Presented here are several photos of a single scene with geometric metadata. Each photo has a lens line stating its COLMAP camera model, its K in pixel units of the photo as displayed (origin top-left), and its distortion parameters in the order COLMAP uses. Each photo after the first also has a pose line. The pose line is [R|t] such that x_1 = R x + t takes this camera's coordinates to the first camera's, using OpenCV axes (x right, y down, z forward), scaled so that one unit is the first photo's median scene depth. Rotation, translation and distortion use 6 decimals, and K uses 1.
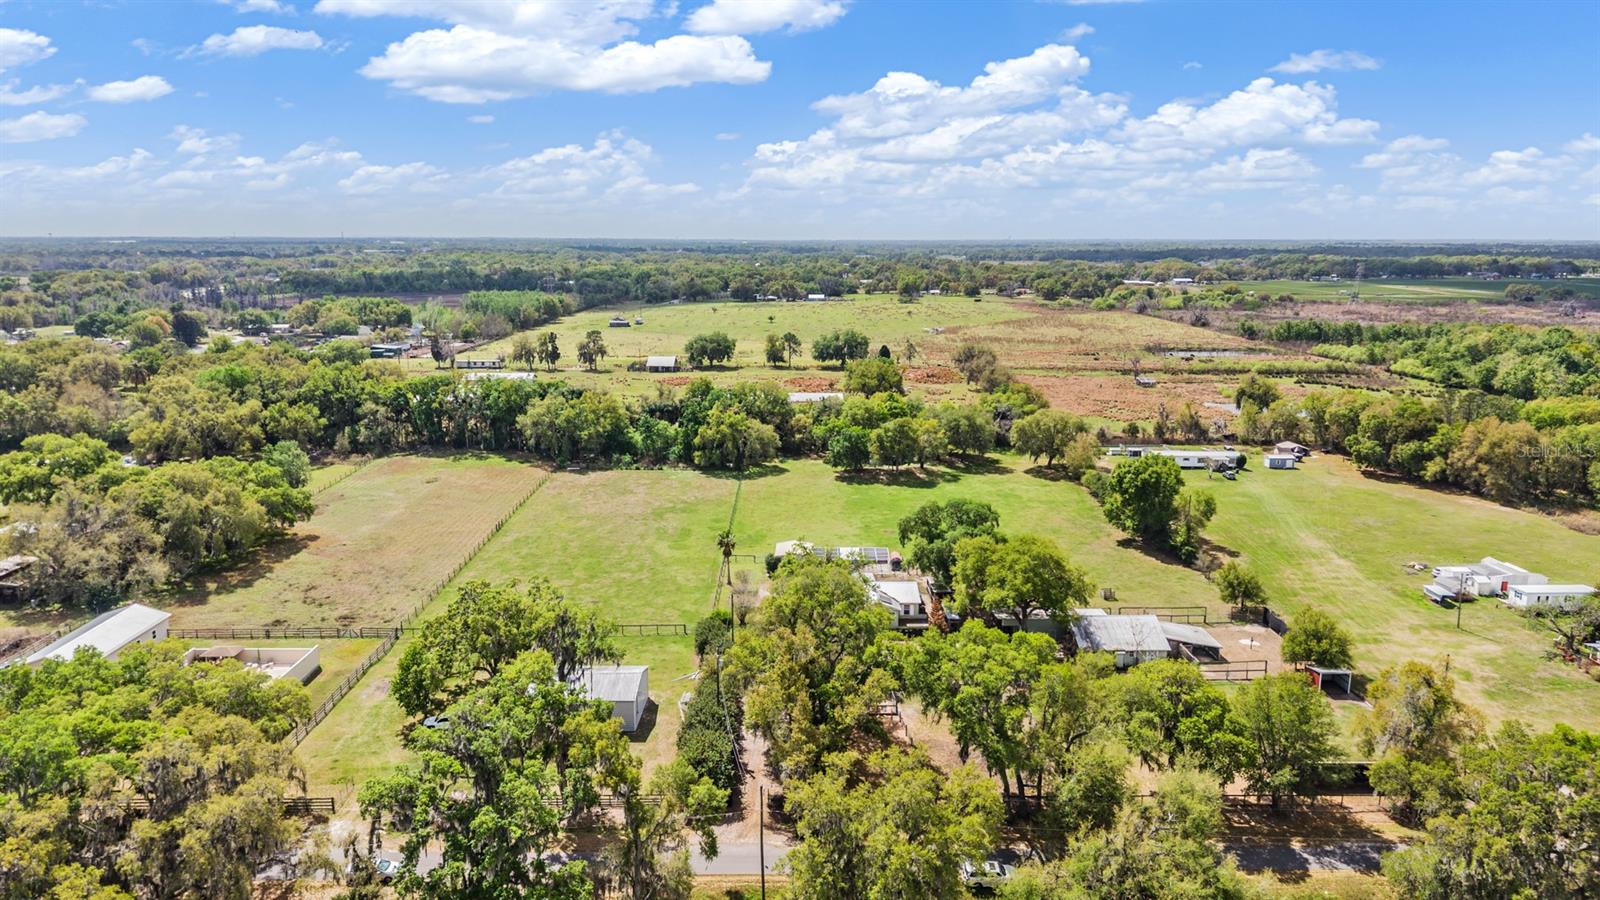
lens RADIAL K [[1052.0, 0, 801.9], [0, 1052.0, 462.0], [0, 0, 1]] dist [0.006463, -0.003175]
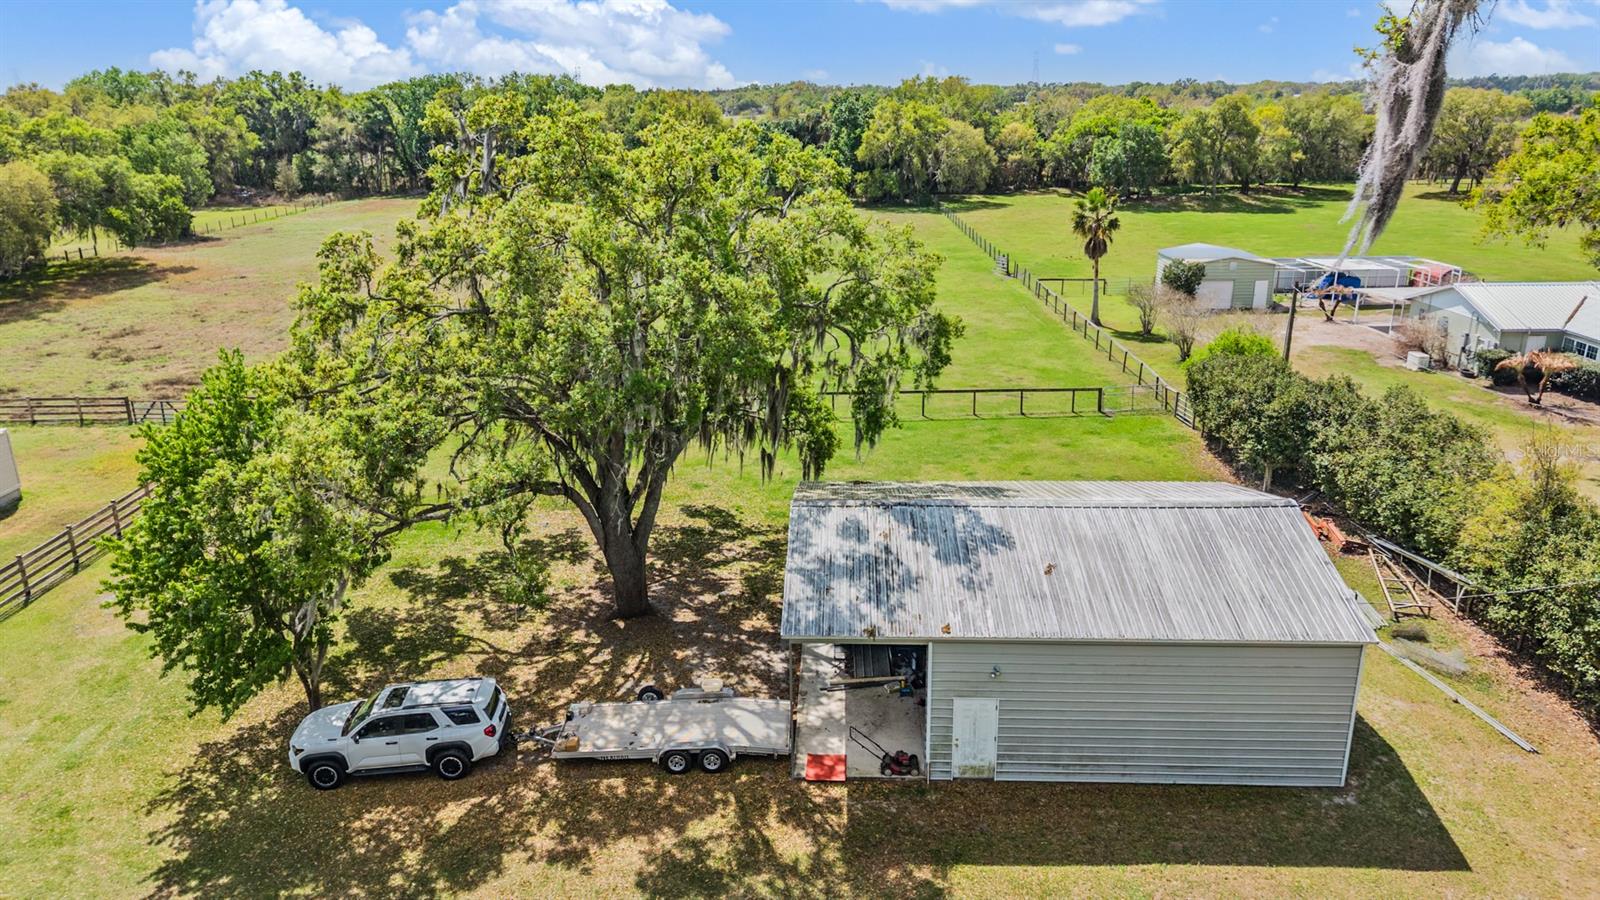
lens RADIAL K [[1052.0, 0, 799.6], [0, 1052.0, 443.0], [0, 0, 1]] dist [0.006463, -0.003175]
pose [[0.999705, -0.002666, -0.024142, -0.119980], [0.005209, 0.994364, 0.105888, 0.079740], [0.023724, -0.105983, 0.994085, 0.379920]]
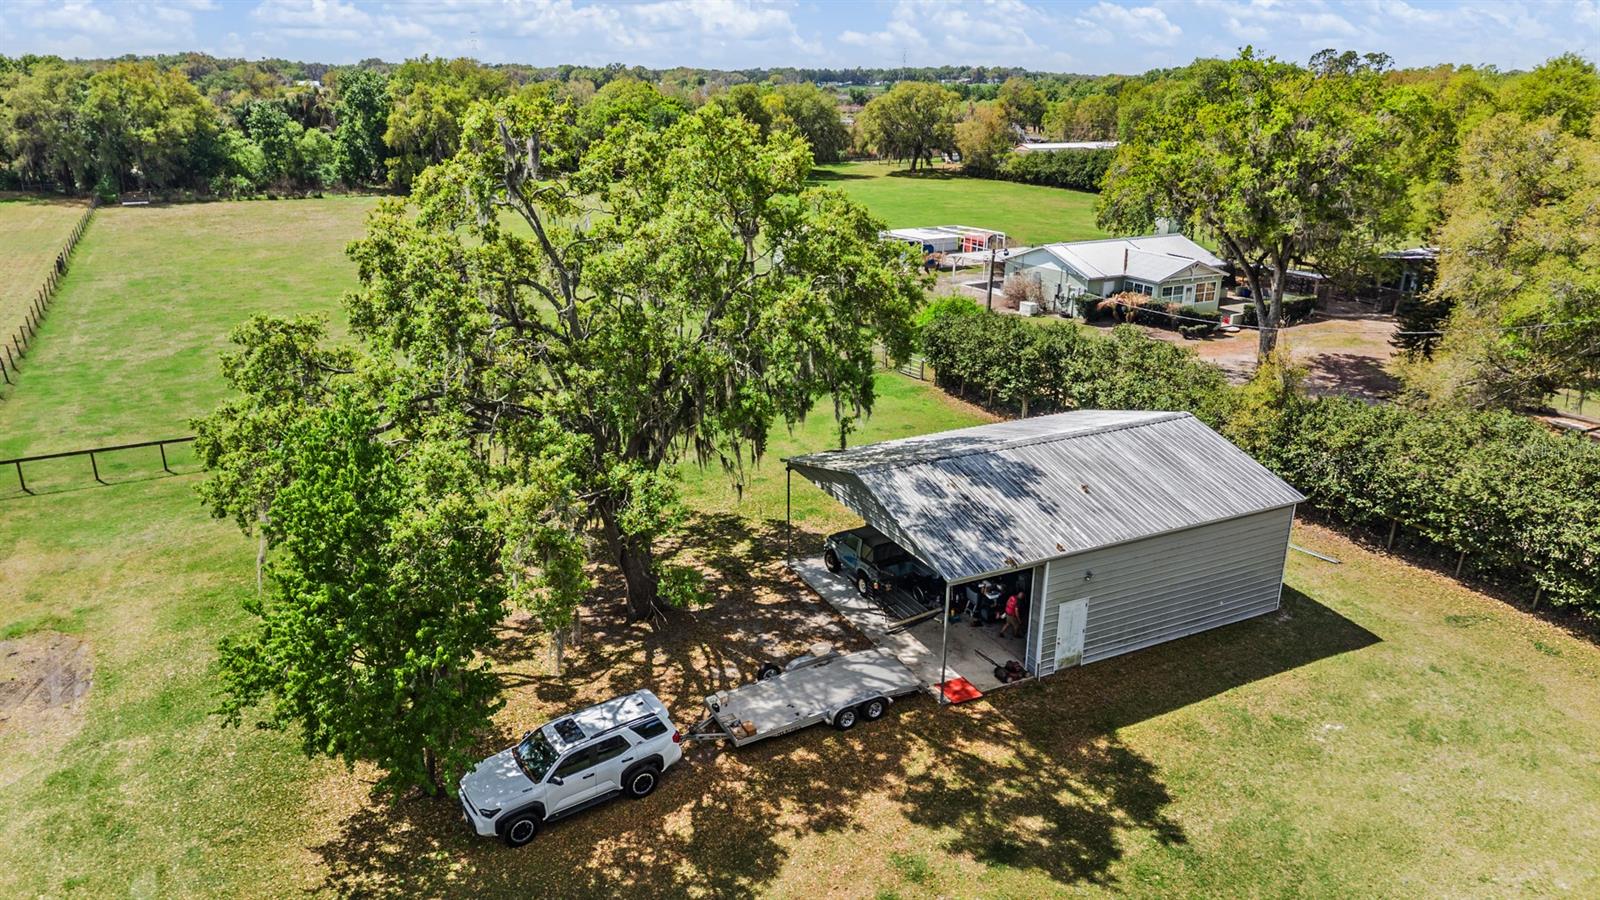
lens RADIAL K [[1052.0, 0, 777.4], [0, 1052.0, 466.7], [0, 0, 1]] dist [0.006463, -0.003175]
pose [[0.890670, -0.147874, 0.429930, -0.180142], [0.084529, 0.983000, 0.162987, 0.076901], [-0.446723, -0.108827, 0.888029, 0.385716]]
